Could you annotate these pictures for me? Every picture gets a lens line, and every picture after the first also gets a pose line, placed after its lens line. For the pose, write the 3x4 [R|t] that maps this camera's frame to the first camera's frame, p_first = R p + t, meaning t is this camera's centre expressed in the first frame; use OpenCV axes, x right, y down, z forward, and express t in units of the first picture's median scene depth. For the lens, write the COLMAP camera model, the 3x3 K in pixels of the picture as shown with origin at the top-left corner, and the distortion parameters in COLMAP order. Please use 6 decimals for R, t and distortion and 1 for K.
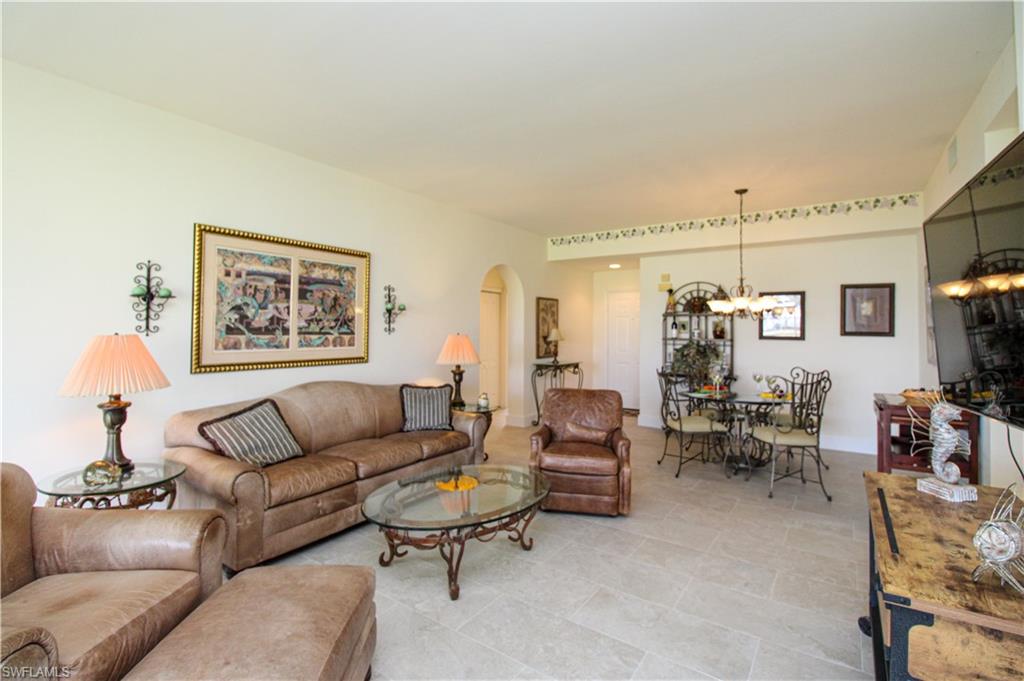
lens RADIAL K [[472.5, 0, 514.3], [0, 472.5, 321.3], [0, 0, 1]] dist [0.002782, -0.010822]
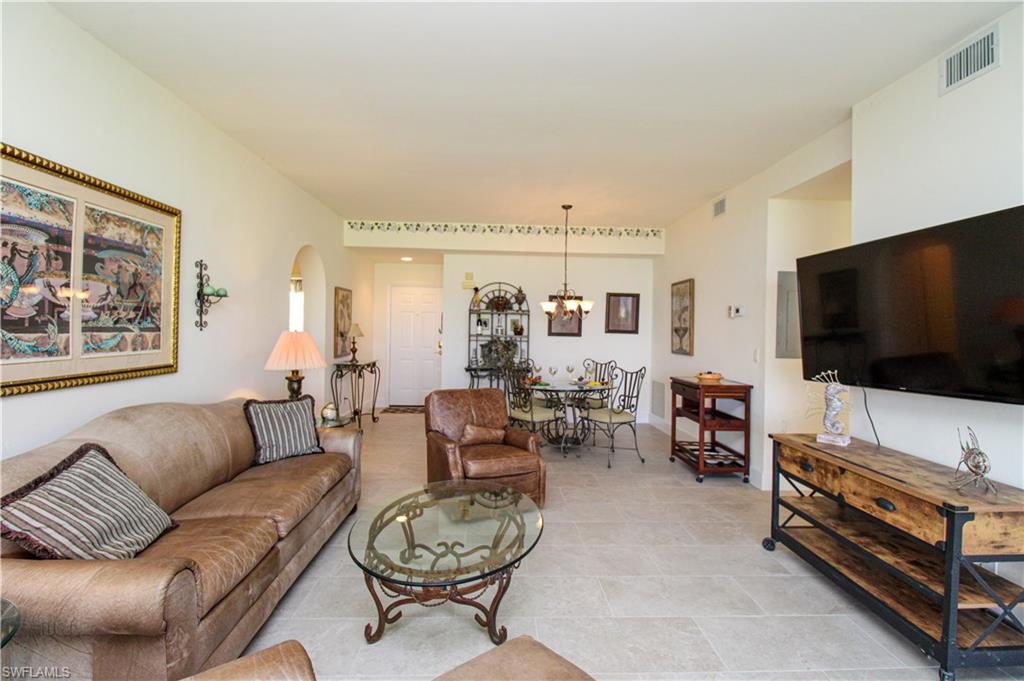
lens RADIAL K [[472.5, 0, 518.5], [0, 472.5, 330.4], [0, 0, 1]] dist [0.002782, -0.010822]
pose [[0.794702, 0.005578, 0.606974, -0.380596], [-0.025650, 0.999373, 0.024399, -0.002146], [-0.606457, -0.034959, 0.794347, 0.192299]]
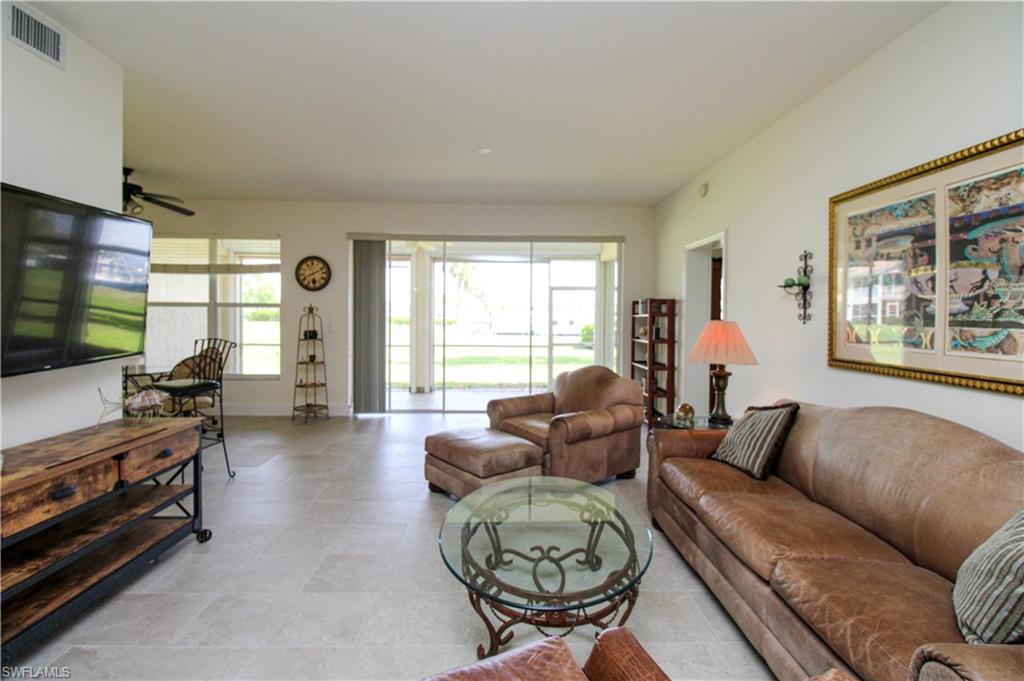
lens RADIAL K [[472.5, 0, 517.8], [0, 472.5, 320.0], [0, 0, 1]] dist [0.002782, -0.010822]
pose [[-0.807298, -0.006743, -0.590106, 0.272309], [0.000665, 0.999924, -0.012337, 0.027795], [0.590144, -0.010352, -0.807232, 1.147541]]
